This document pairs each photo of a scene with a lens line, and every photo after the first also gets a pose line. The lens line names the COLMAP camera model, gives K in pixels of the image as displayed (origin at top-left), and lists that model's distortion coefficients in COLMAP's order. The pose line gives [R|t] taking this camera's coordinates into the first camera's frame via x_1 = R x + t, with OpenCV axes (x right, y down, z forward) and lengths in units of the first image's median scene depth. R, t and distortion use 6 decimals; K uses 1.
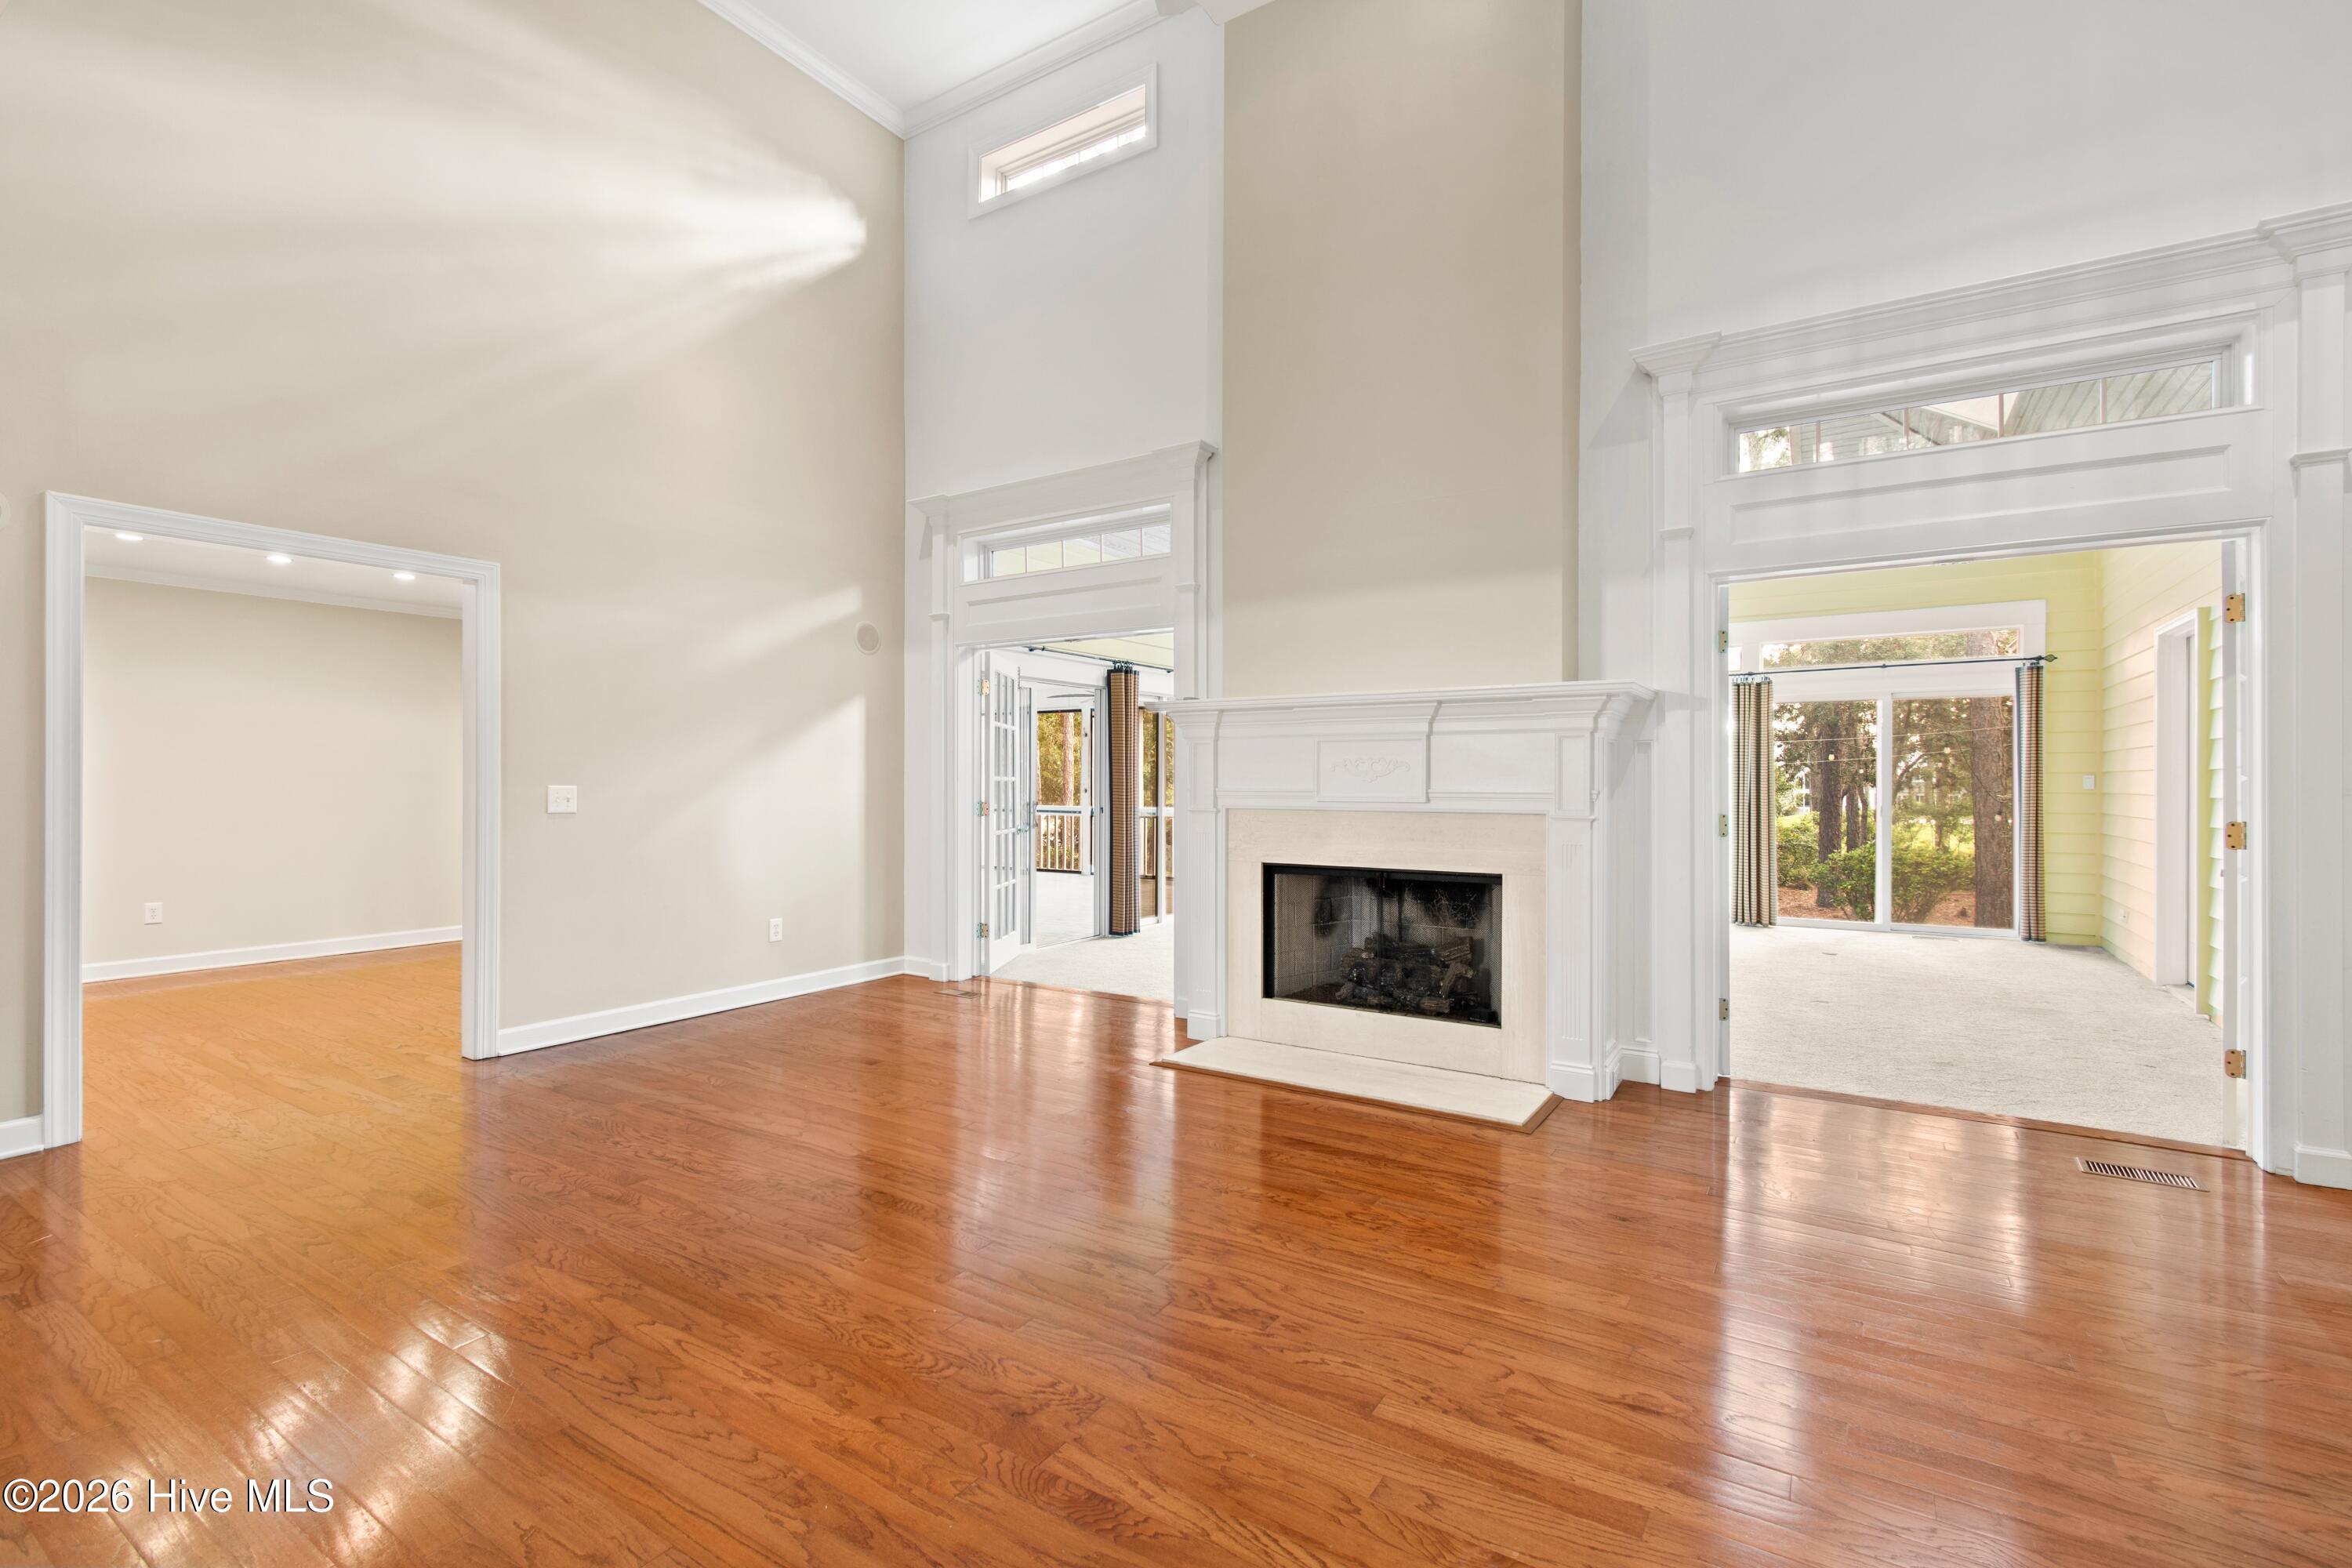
lens RADIAL K [[1033.4, 0, 1184.2], [0, 1033.4, 780.1], [0, 0, 1]] dist [0.002366, 0.000116]
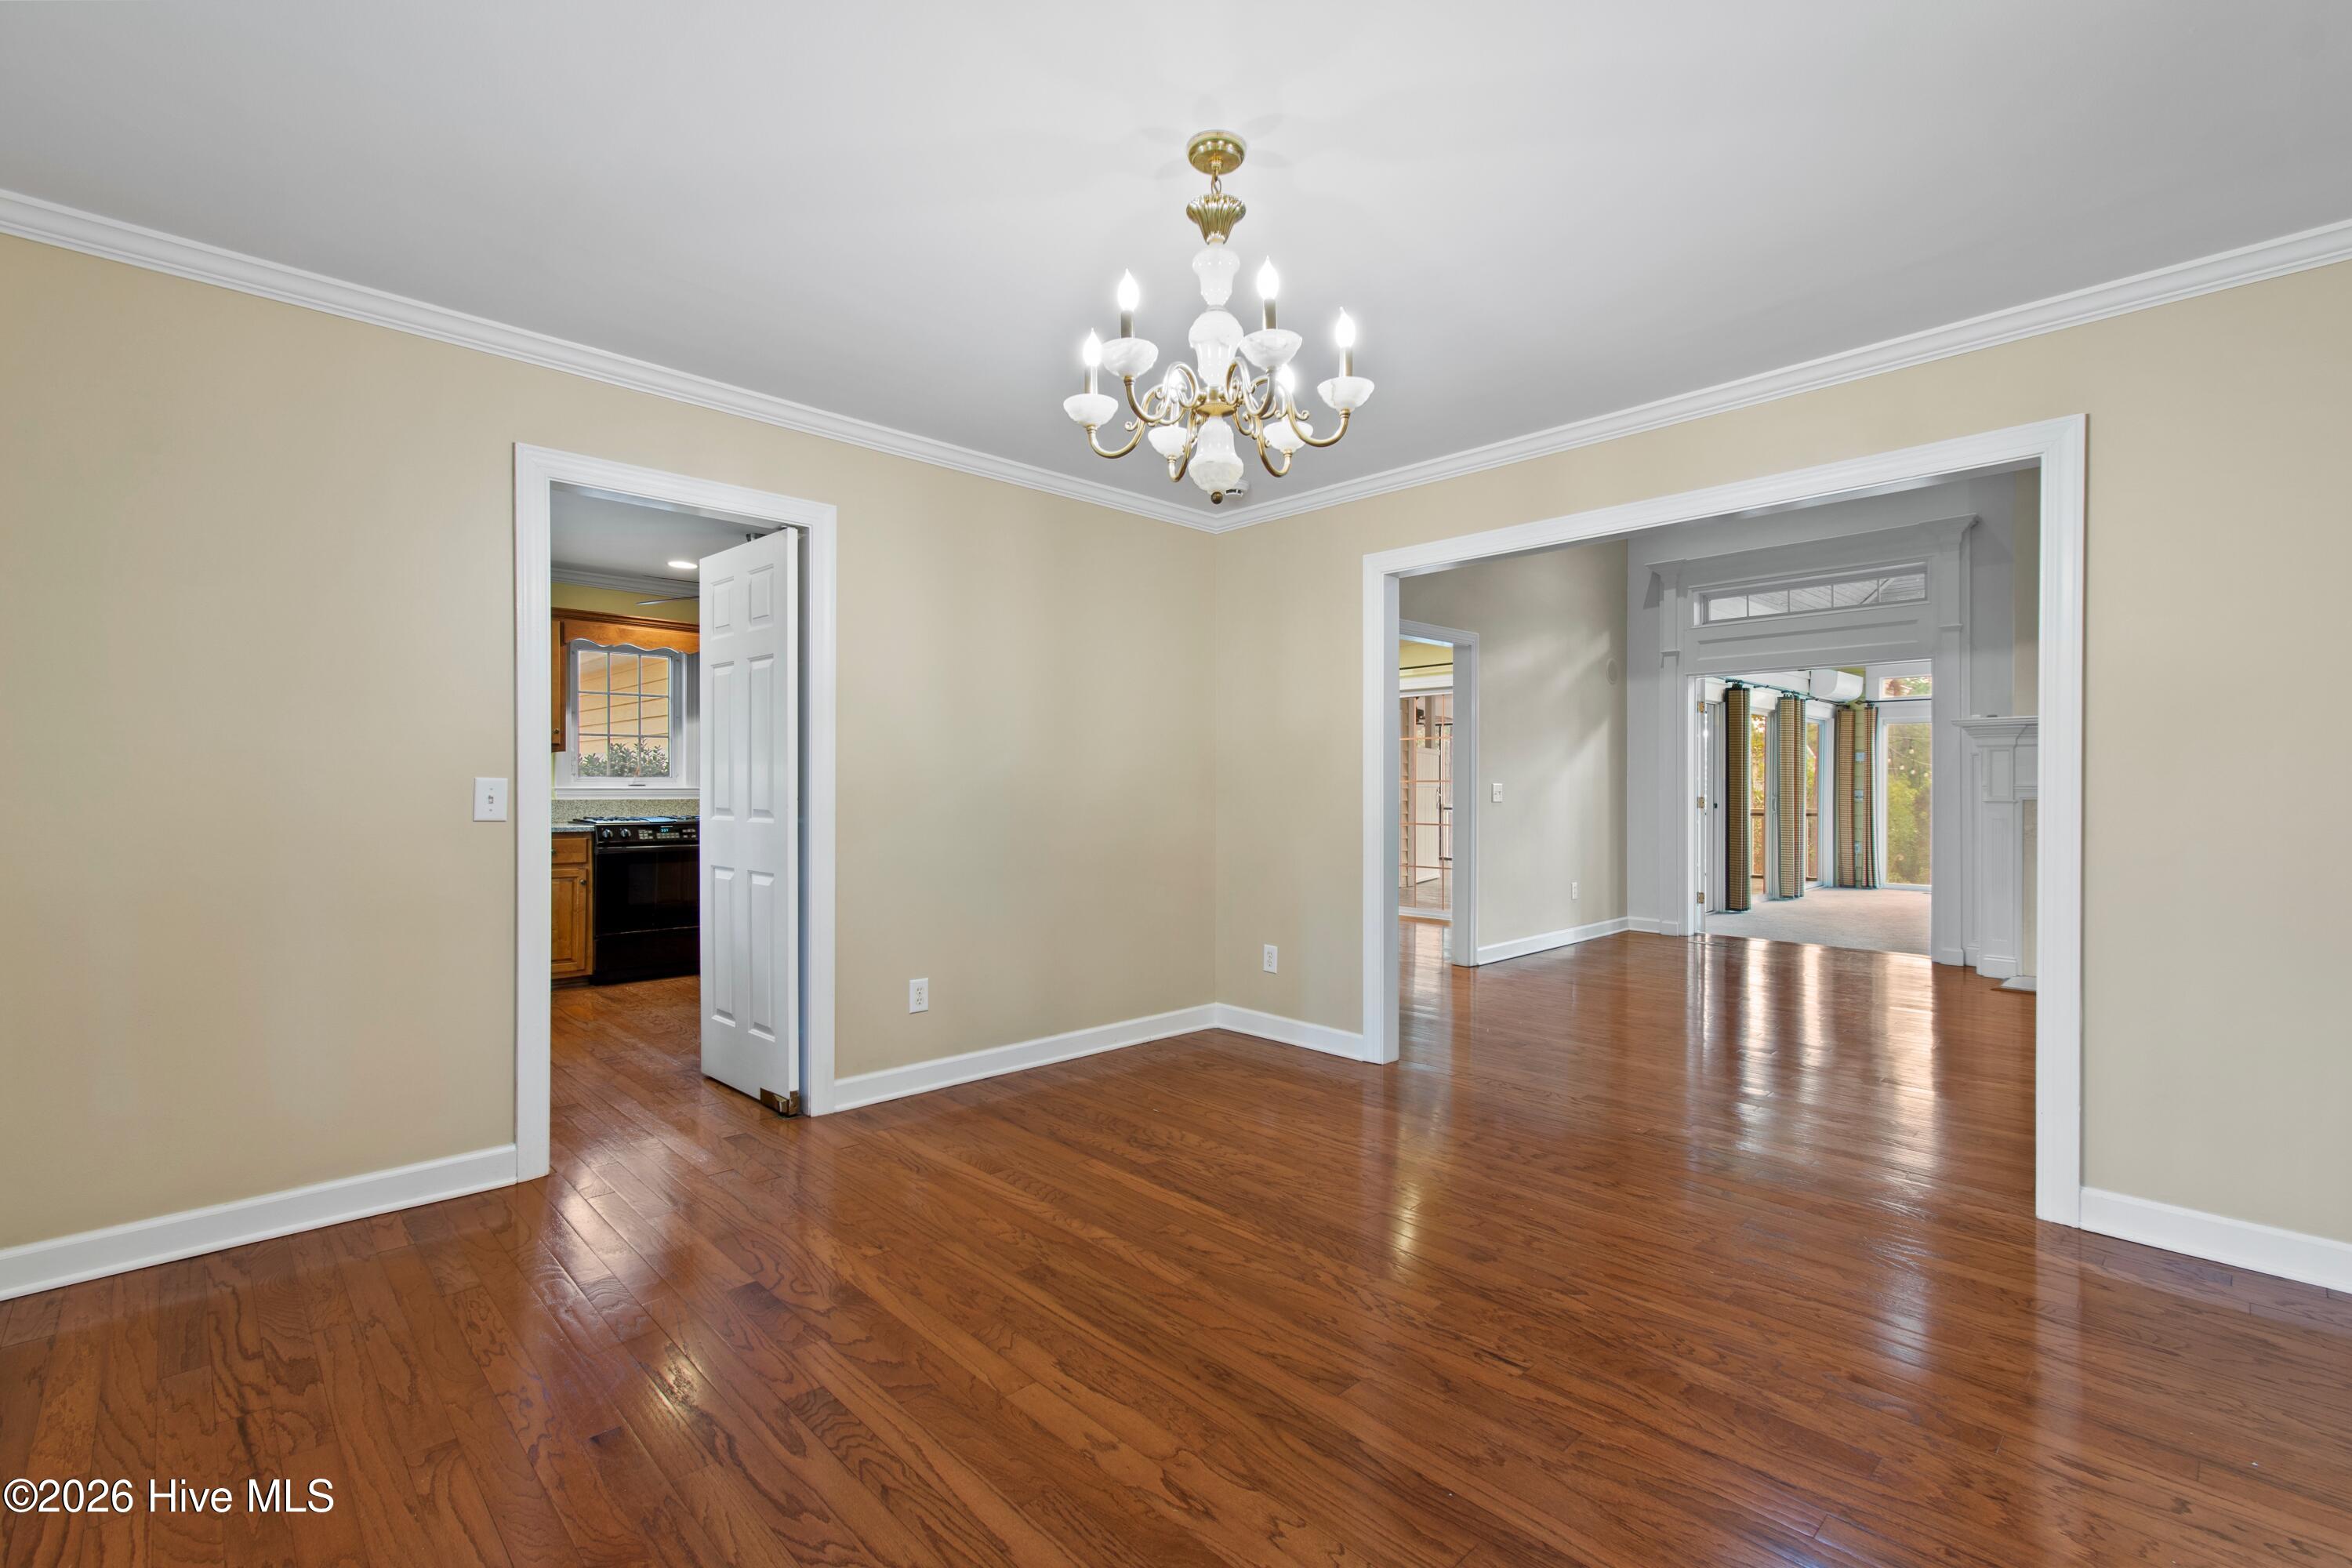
lens RADIAL K [[1033.4, 0, 1170.9], [0, 1033.4, 789.2], [0, 0, 1]] dist [0.002366, 0.000116]
pose [[0.970220, -0.001142, -0.242225, -0.523141], [0.002863, 0.999973, 0.006755, 0.001281], [0.242210, -0.007247, 0.970197, -0.400660]]
